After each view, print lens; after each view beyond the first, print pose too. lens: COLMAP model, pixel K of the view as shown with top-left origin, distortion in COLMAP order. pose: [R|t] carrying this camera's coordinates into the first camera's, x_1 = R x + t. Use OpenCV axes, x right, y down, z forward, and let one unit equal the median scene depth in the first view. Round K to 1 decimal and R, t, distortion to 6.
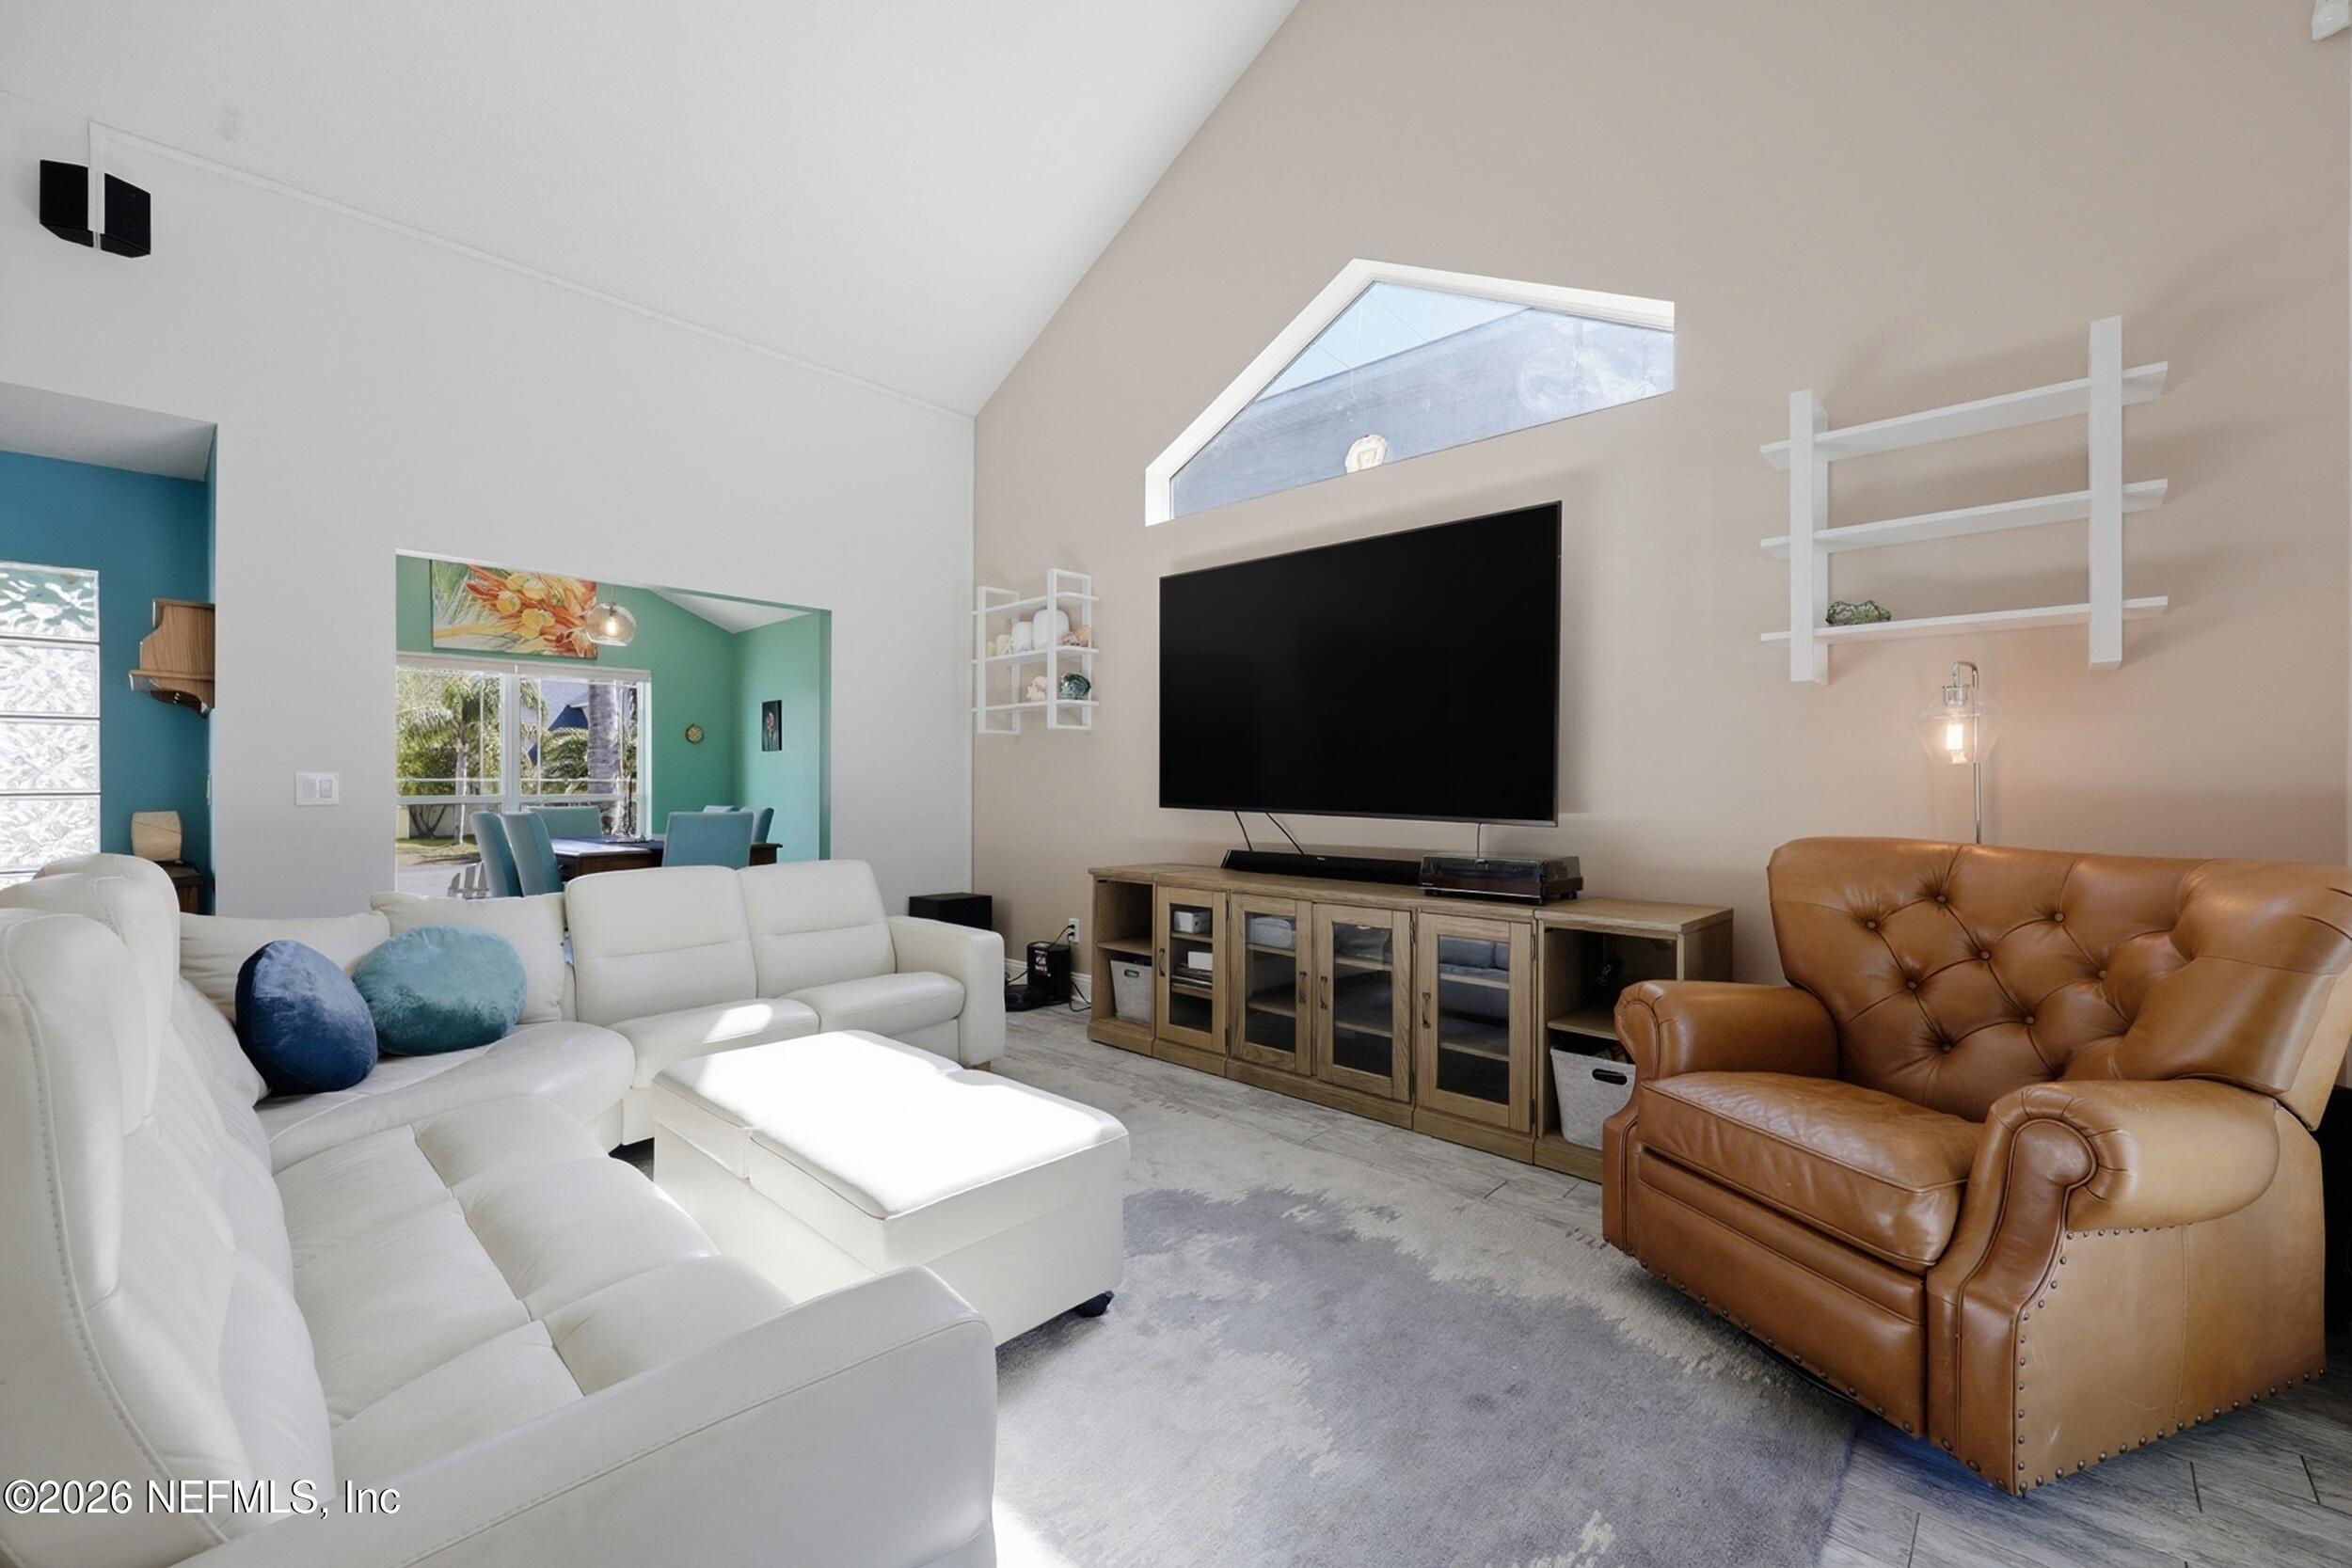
lens RADIAL K [[944.7, 0, 1176.0], [0, 944.7, 784.0], [0, 0, 1]] dist [0.001153, -0.000175]
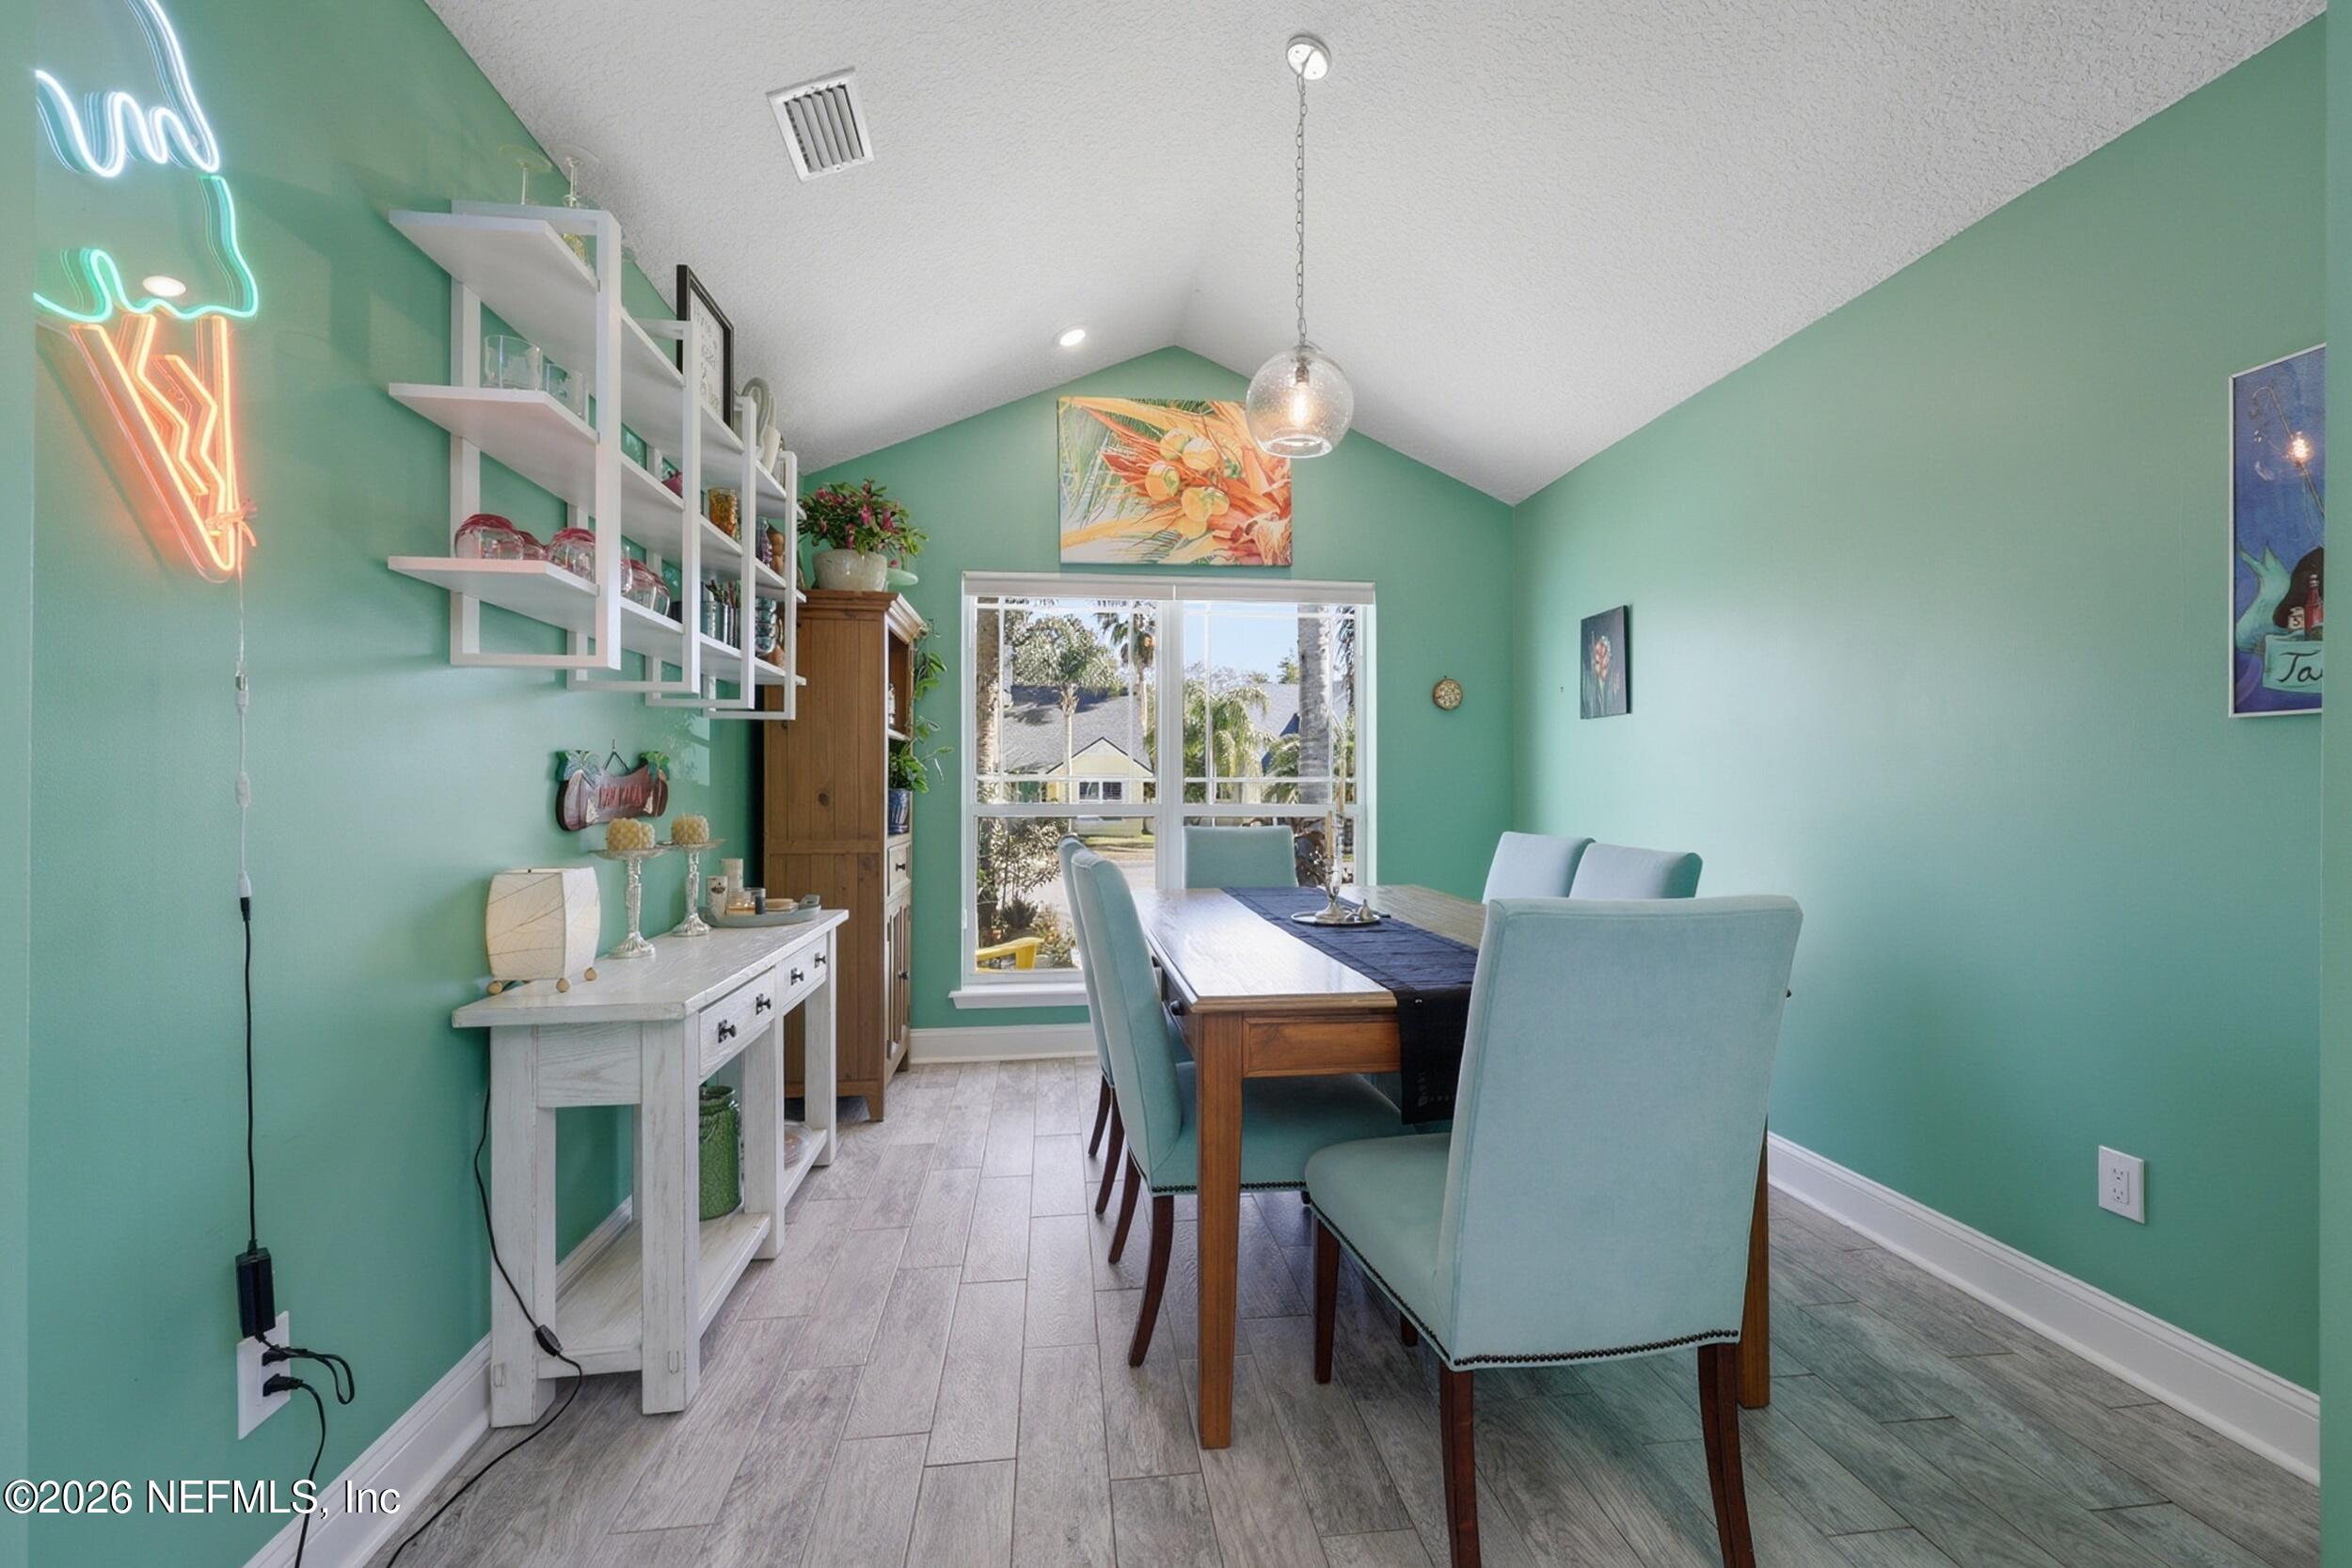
lens RADIAL K [[957.5, 0, 1177.7], [0, 957.5, 787.1], [0, 0, 1]] dist [0.004211, 0.000187]
pose [[0.757137, -0.002553, -0.653251, -0.297930], [-0.002665, 0.999972, -0.006996, 0.004582], [0.653251, 0.007037, 0.757109, 0.536866]]
